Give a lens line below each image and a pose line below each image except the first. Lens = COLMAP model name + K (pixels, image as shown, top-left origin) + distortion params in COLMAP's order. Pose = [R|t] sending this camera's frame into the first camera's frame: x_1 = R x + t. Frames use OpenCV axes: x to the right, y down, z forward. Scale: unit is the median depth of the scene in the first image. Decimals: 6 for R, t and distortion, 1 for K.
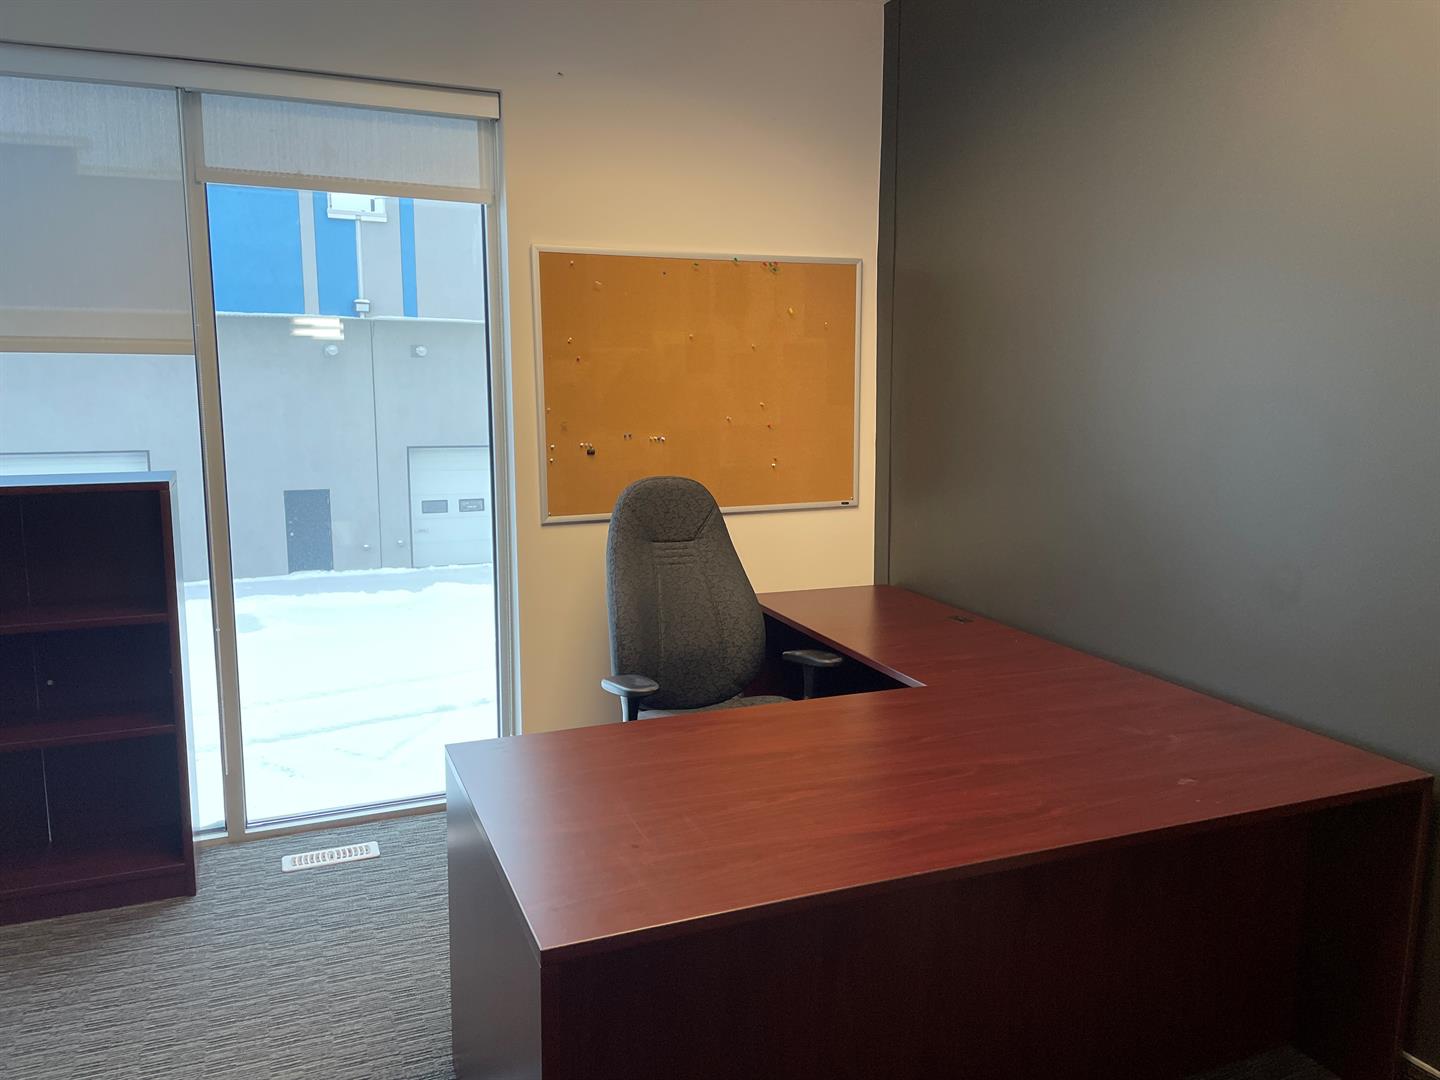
lens RADIAL K [[1085.1, 0, 724.5], [0, 1085.1, 553.1], [0, 0, 1]] dist [0.030462, -0.024037]
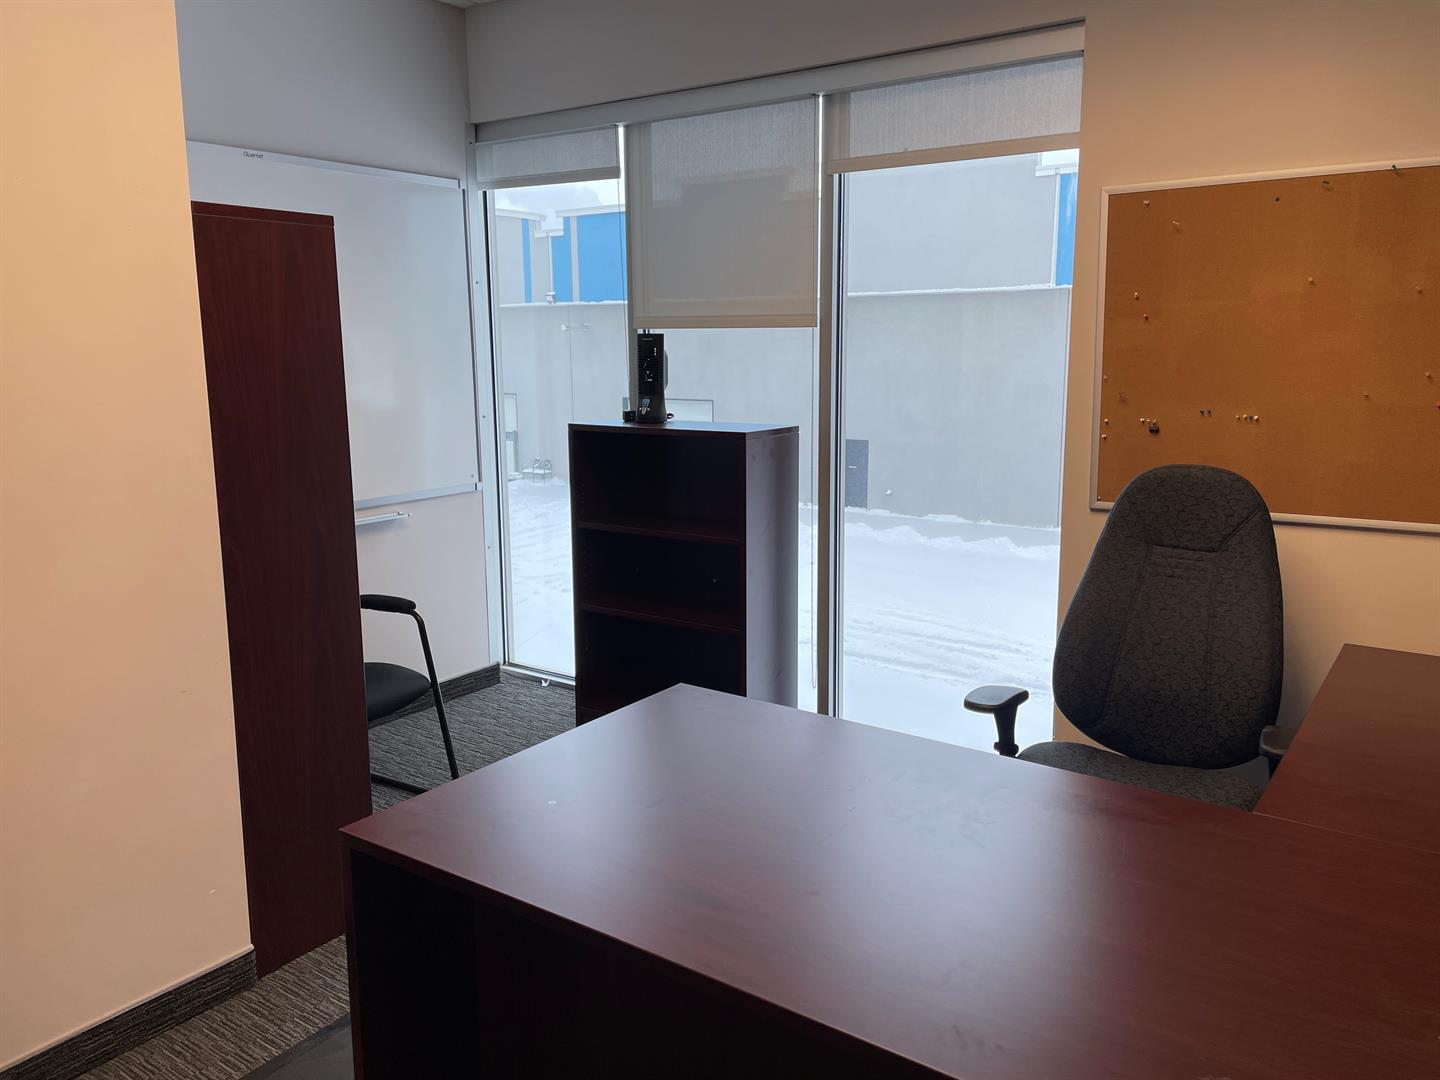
lens RADIAL K [[1085.1, 0, 723.5], [0, 1085.1, 525.6], [0, 0, 1]] dist [0.030462, -0.024037]
pose [[0.557041, 0.125946, -0.820880, 0.402261], [-0.112486, 0.990767, 0.075680, -0.048345], [0.822832, 0.050180, 0.566065, 0.270911]]
